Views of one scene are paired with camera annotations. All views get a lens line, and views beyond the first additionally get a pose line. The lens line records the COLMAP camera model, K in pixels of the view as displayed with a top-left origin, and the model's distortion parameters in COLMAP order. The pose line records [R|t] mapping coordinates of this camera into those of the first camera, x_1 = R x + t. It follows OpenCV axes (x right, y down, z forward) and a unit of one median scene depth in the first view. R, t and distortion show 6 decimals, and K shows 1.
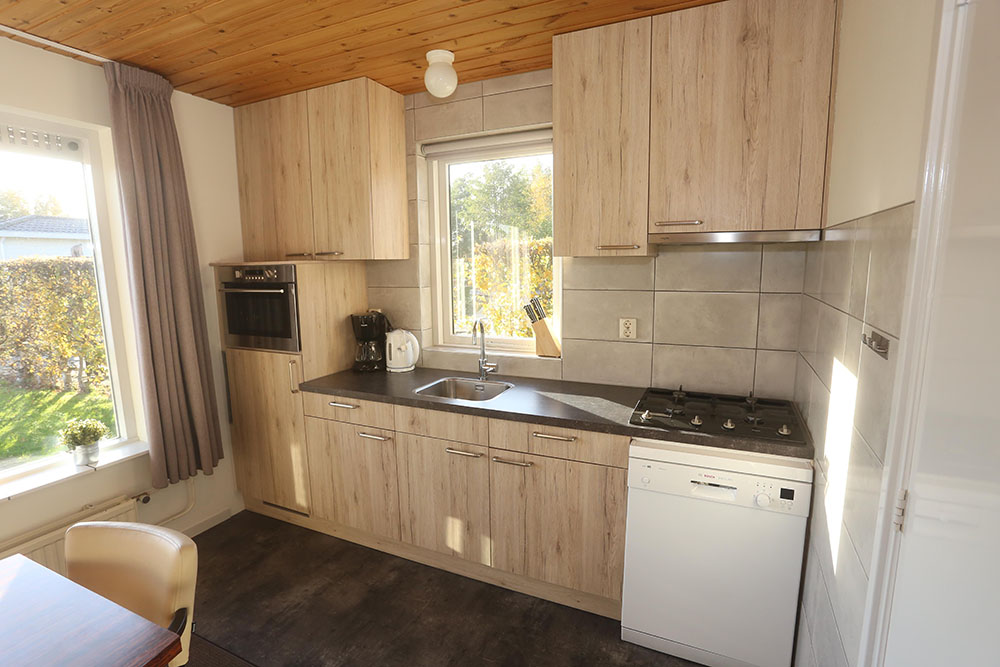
lens RADIAL K [[489.1, 0, 500.0], [0, 489.1, 333.5], [0, 0, 1]] dist [-0.044438, 0.000564]
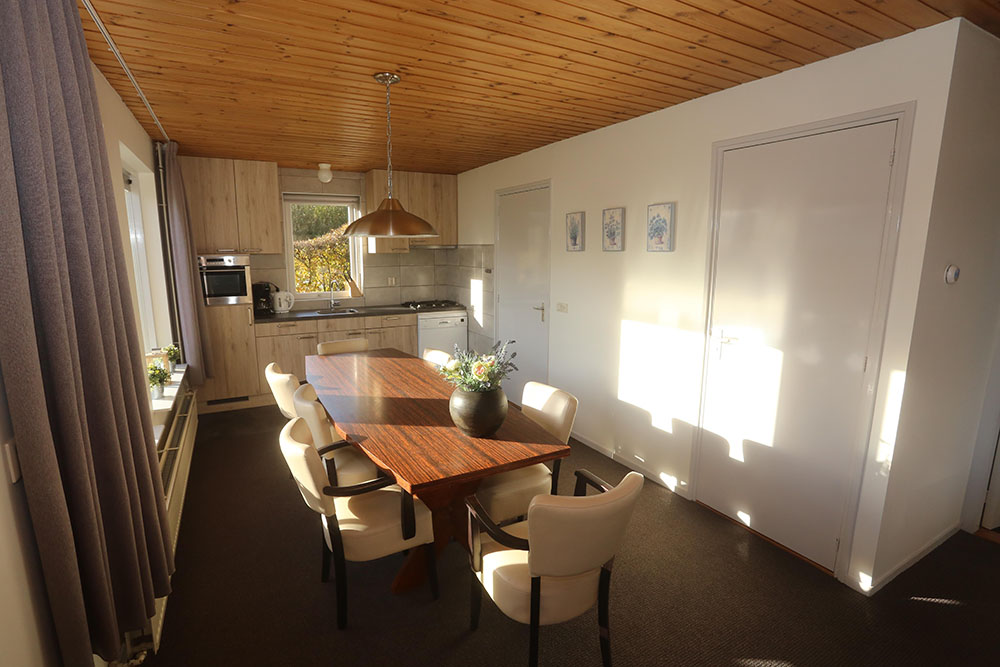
lens RADIAL K [[489.1, 0, 500.0], [0, 489.1, 333.5], [0, 0, 1]] dist [-0.044438, 0.000564]
pose [[0.582722, -0.122231, 0.803427, -1.512014], [0.112909, 0.991213, 0.068908, 0.150504], [-0.804790, 0.050560, 0.591403, -0.952129]]
